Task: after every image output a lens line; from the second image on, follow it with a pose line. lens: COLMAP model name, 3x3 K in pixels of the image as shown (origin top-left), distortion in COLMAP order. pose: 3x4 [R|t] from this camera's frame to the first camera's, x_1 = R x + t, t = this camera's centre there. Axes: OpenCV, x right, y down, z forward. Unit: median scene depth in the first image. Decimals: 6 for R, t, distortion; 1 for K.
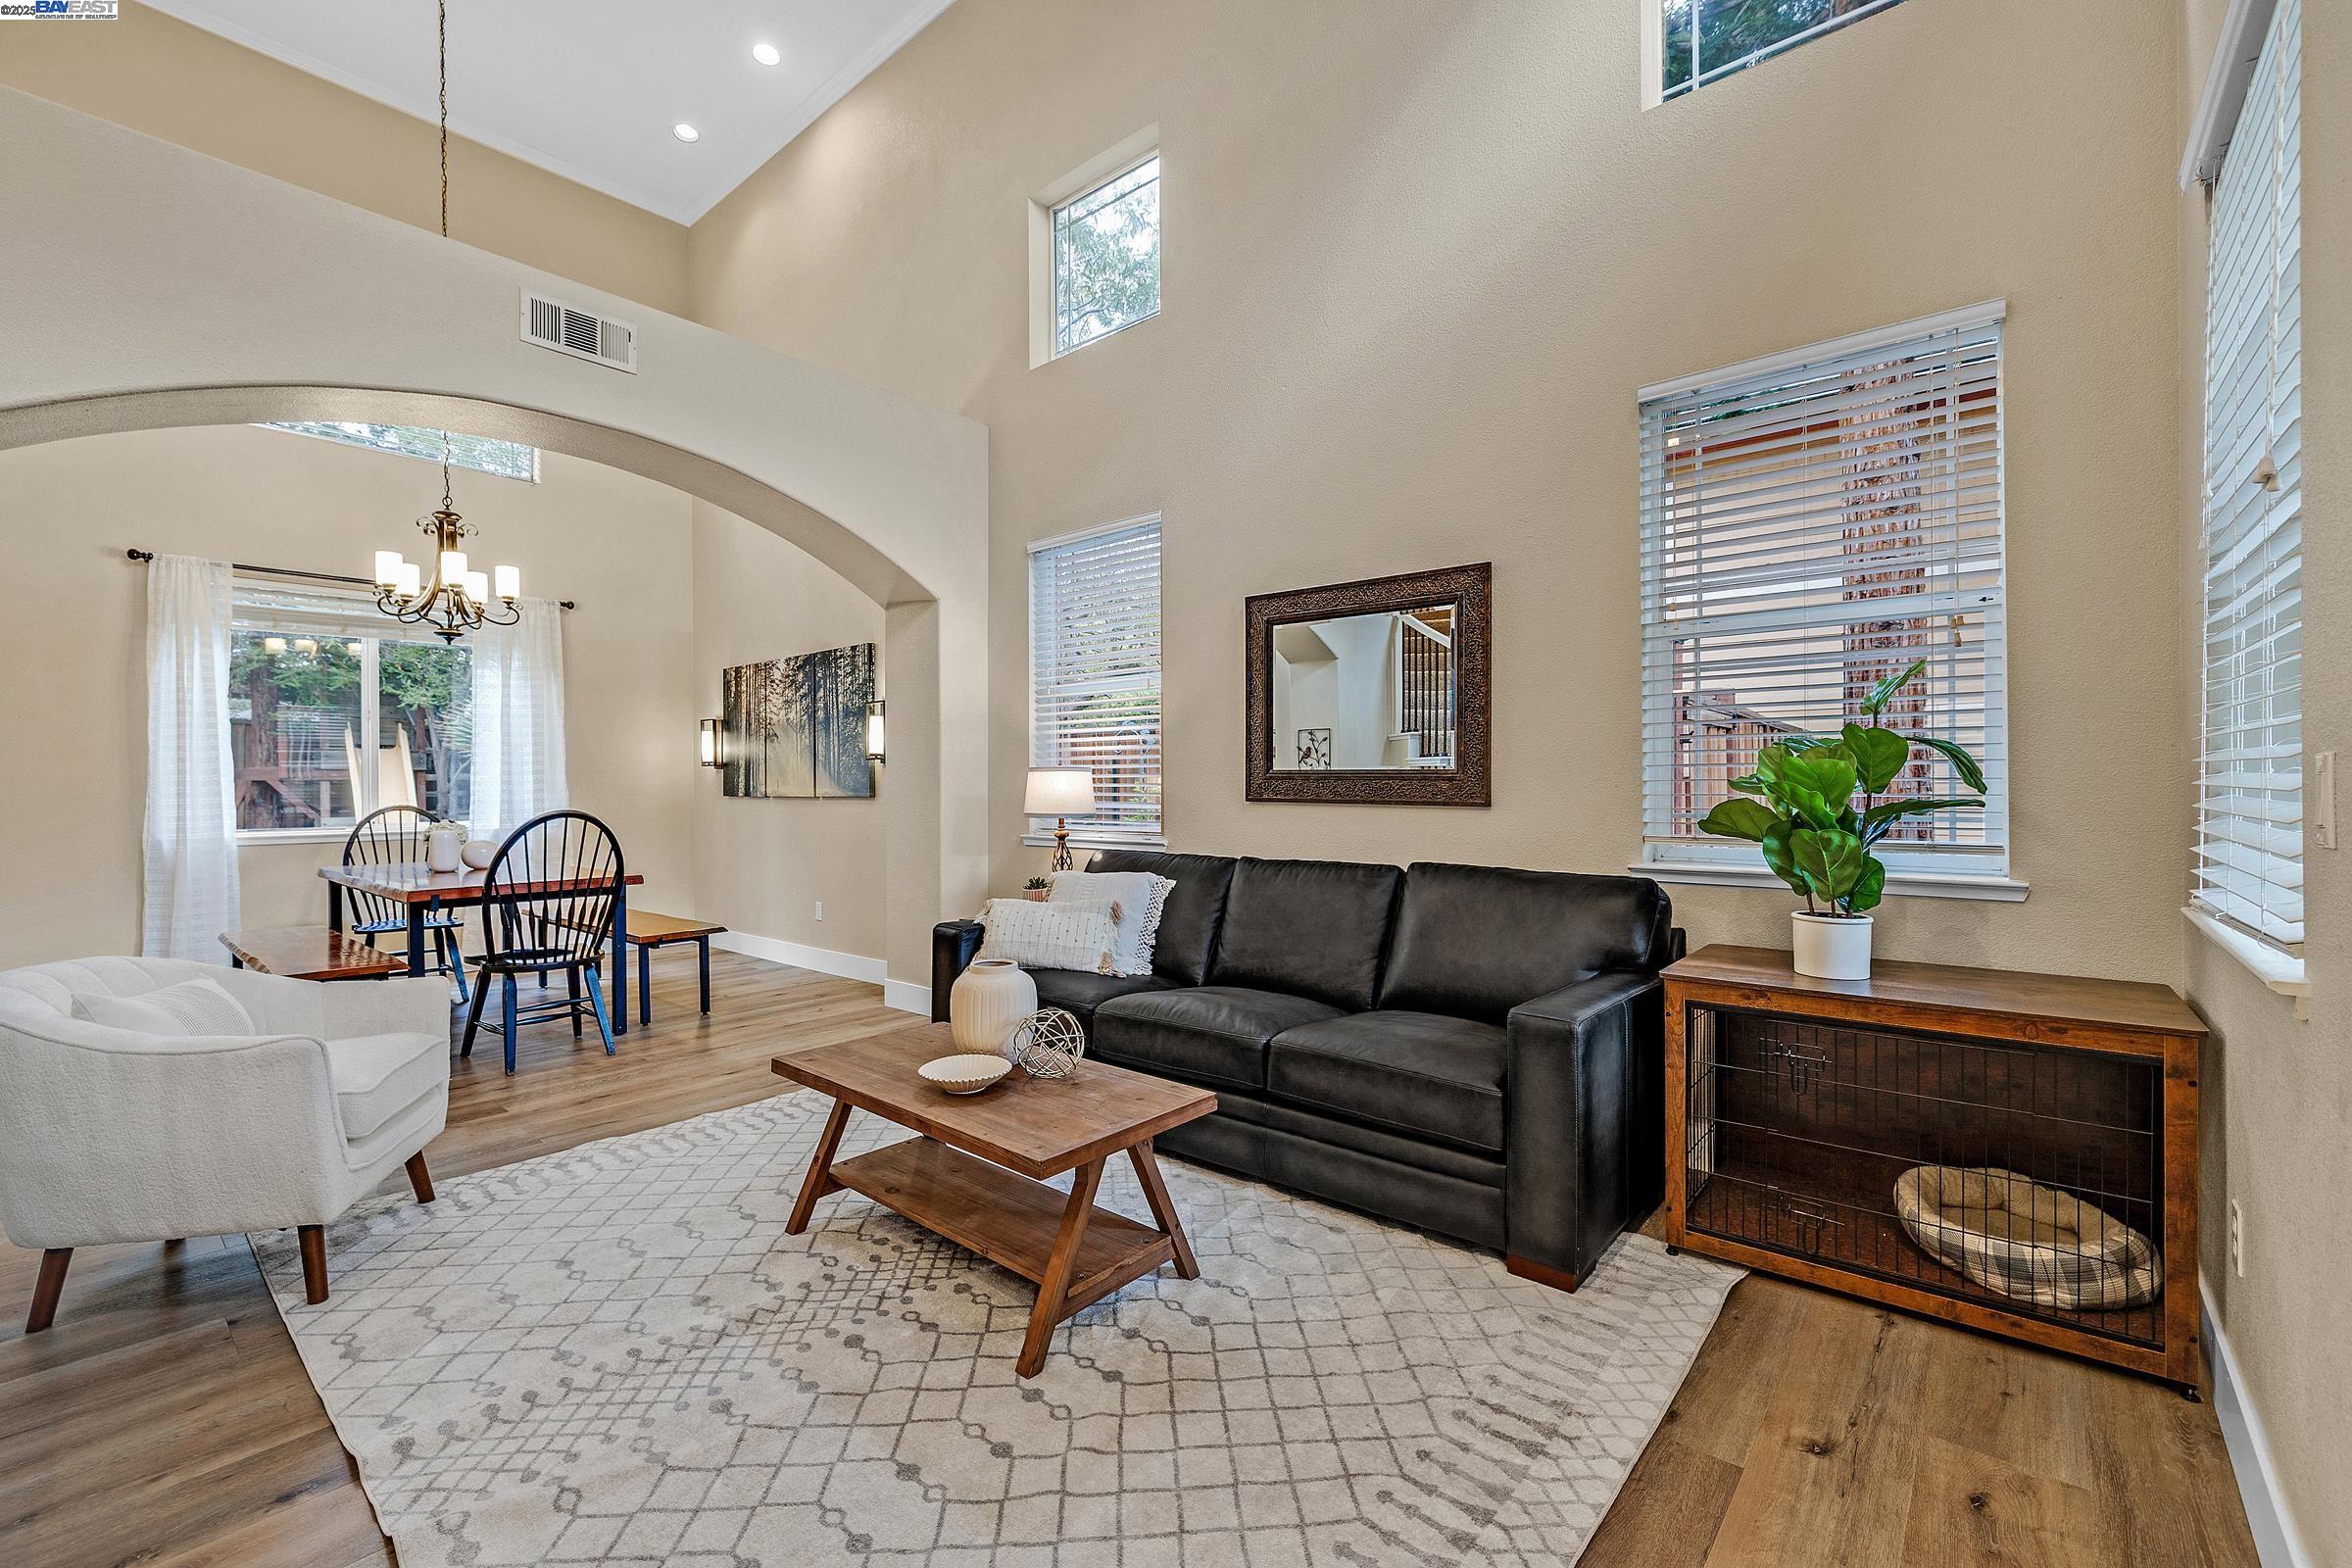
lens RADIAL K [[983.1, 0, 1168.4], [0, 983.1, 787.4], [0, 0, 1]] dist [-0.000343, -0.000667]
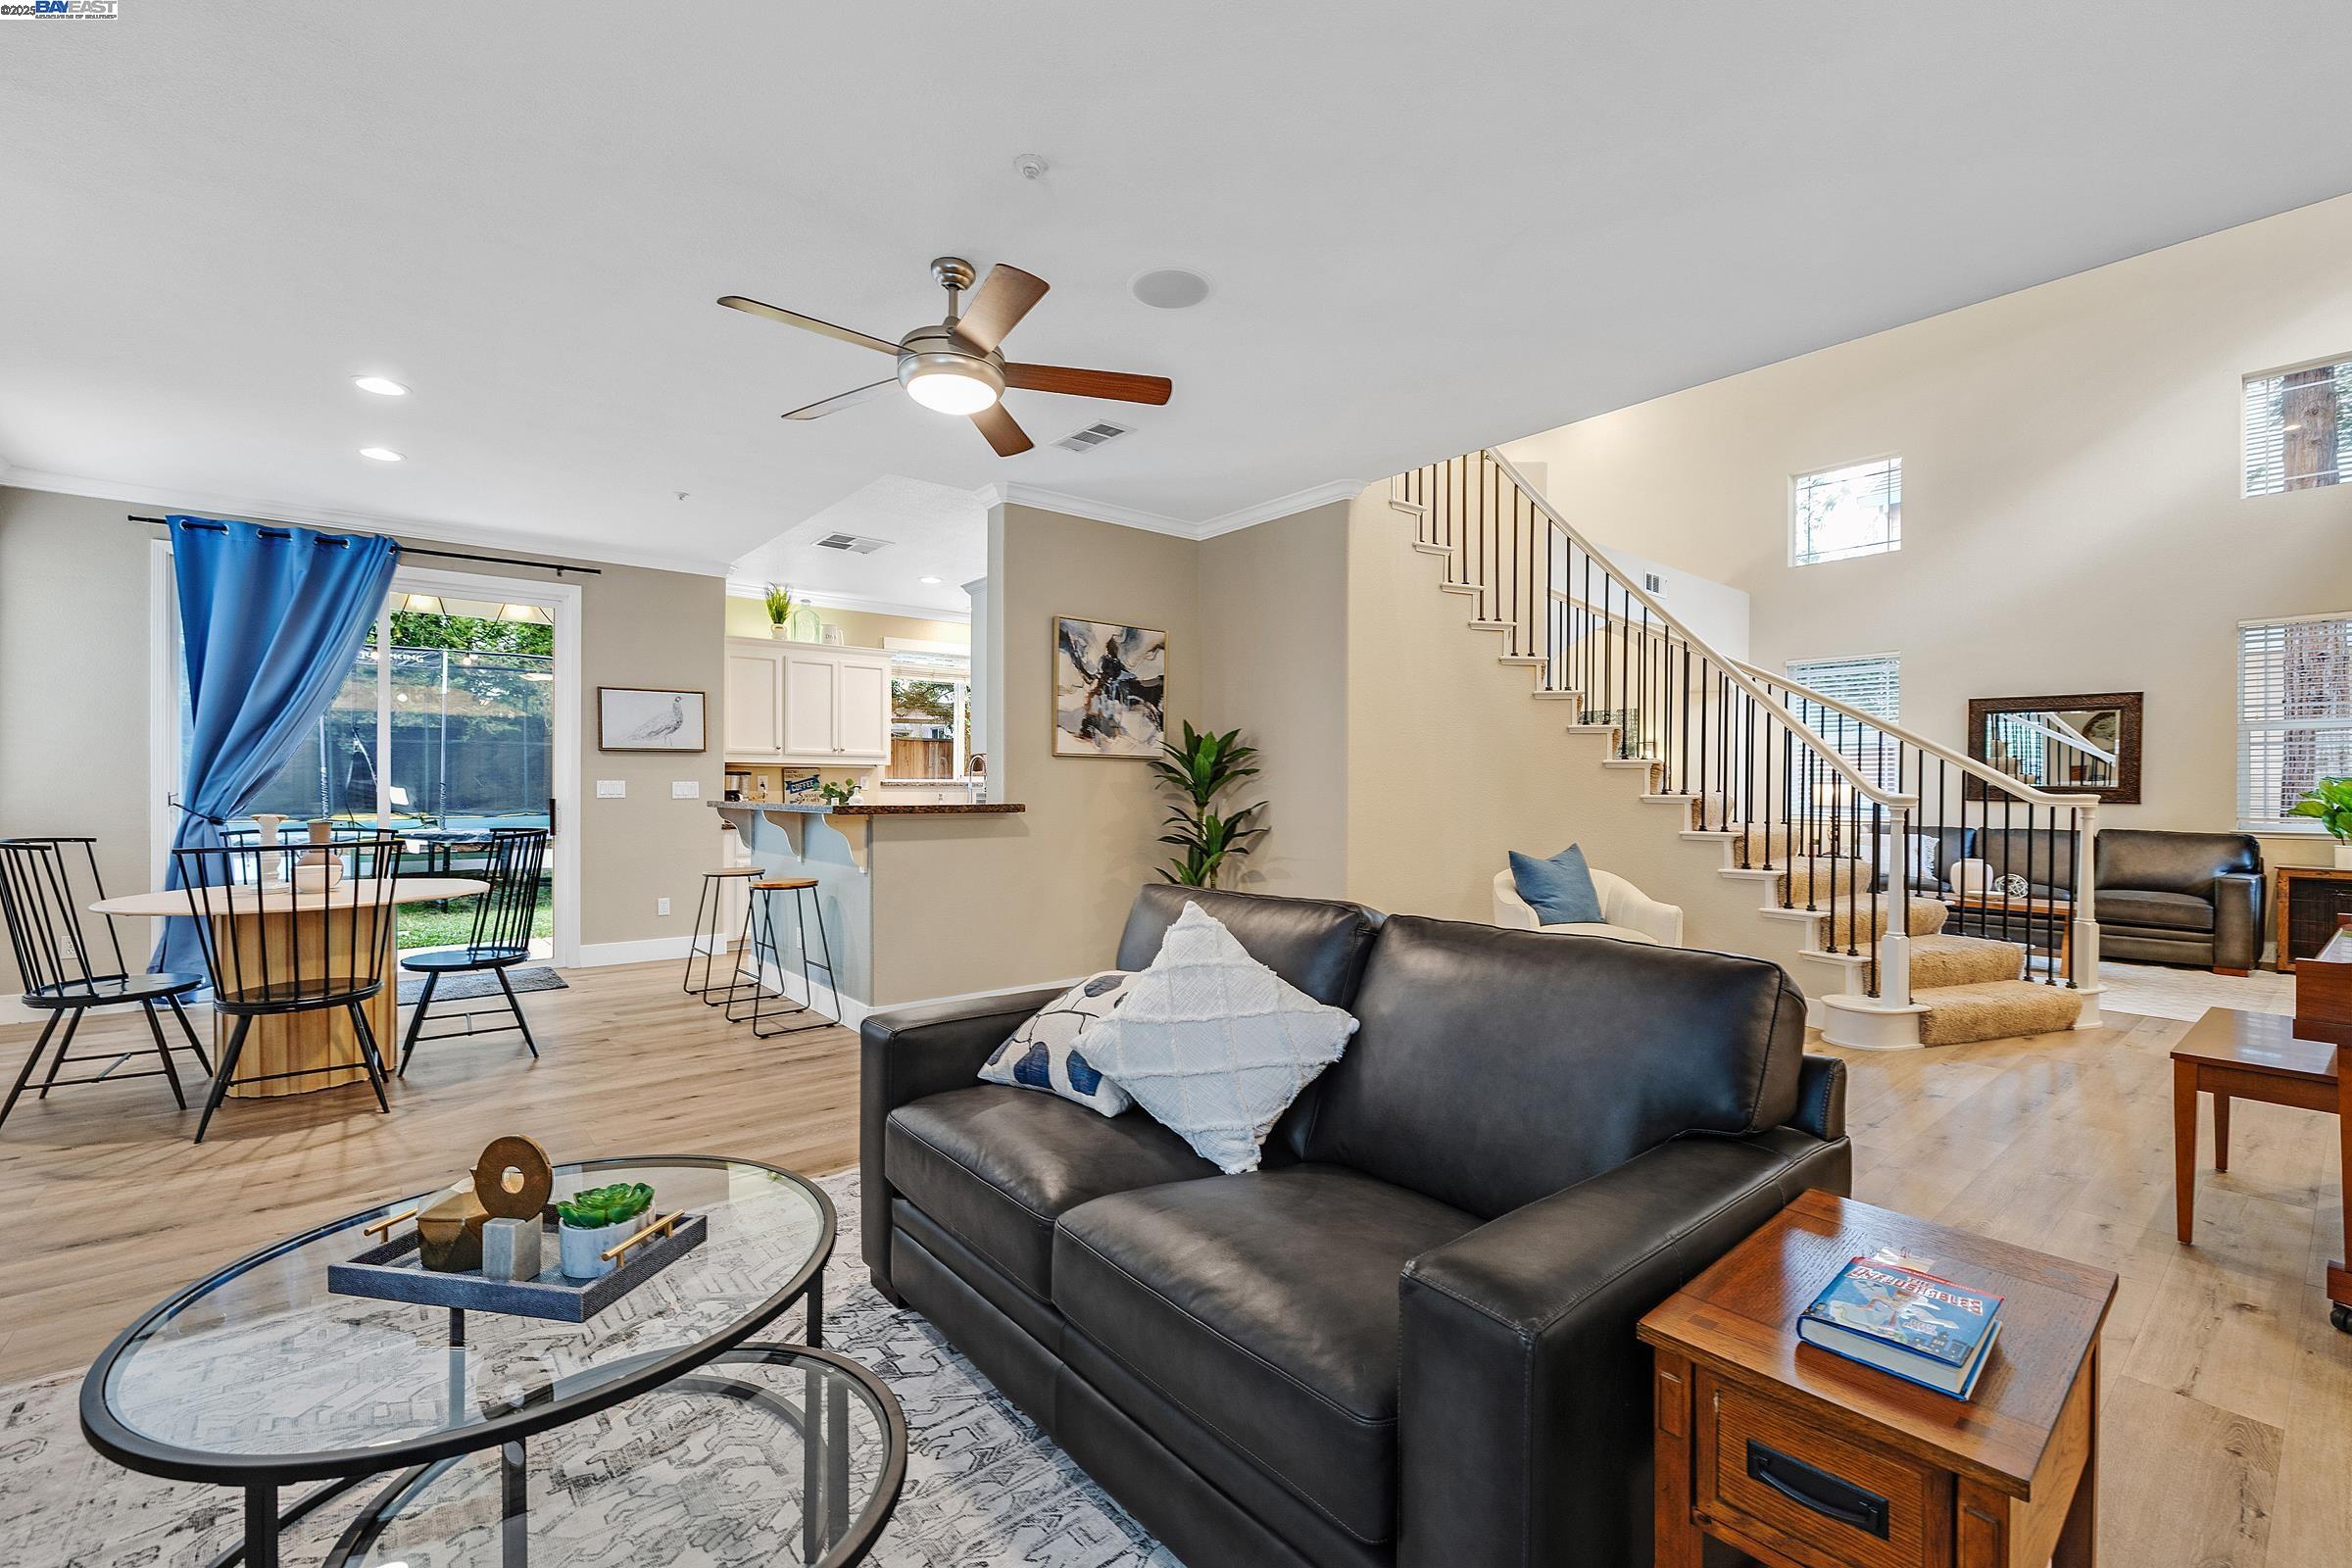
lens RADIAL K [[983.1, 0, 1179.4], [0, 983.1, 790.1], [0, 0, 1]] dist [-0.000343, -0.000667]
pose [[0.985270, 0.010694, -0.170669, -1.635118], [-0.011332, 0.999932, -0.002768, 0.020614], [0.170628, 0.004661, 0.985324, -1.755639]]
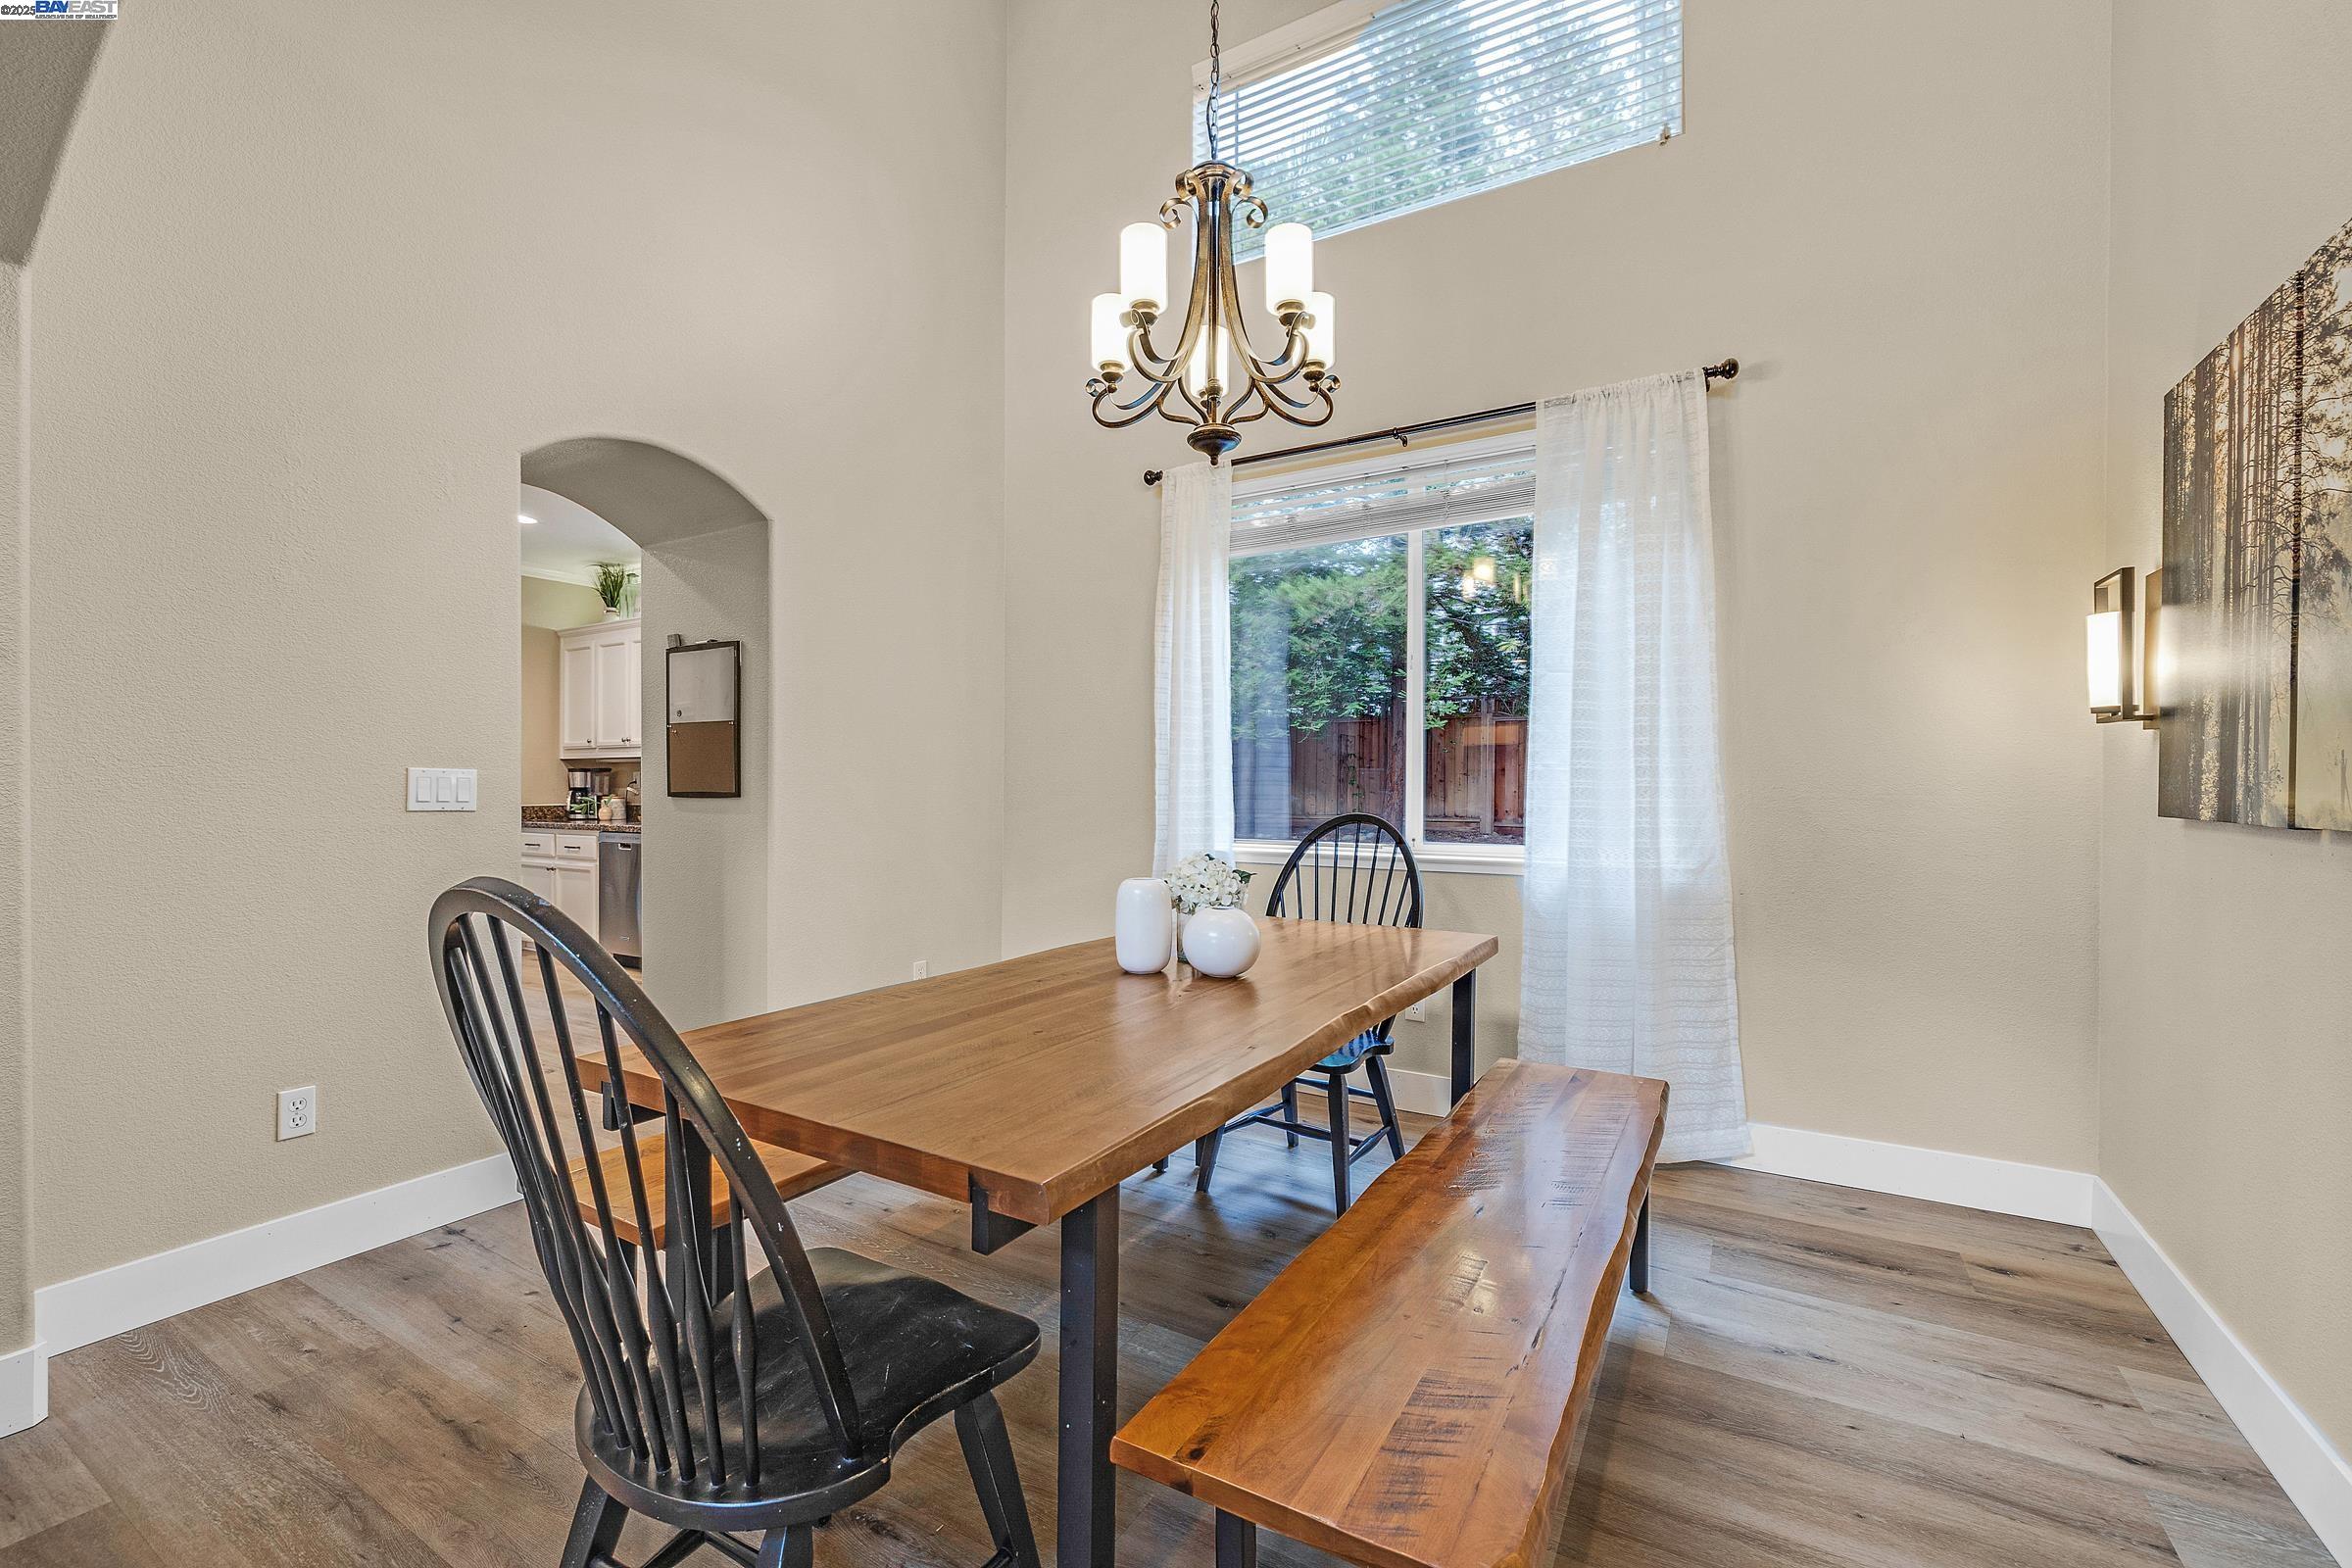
lens RADIAL K [[983.1, 0, 1186.0], [0, 983.1, 793.1], [0, 0, 1]] dist [-0.000343, -0.000667]
pose [[0.188734, 0.013663, -0.981933, -0.510783], [-0.007221, 0.999895, 0.012525, -0.000616], [0.982002, 0.004727, 0.188813, 1.564077]]
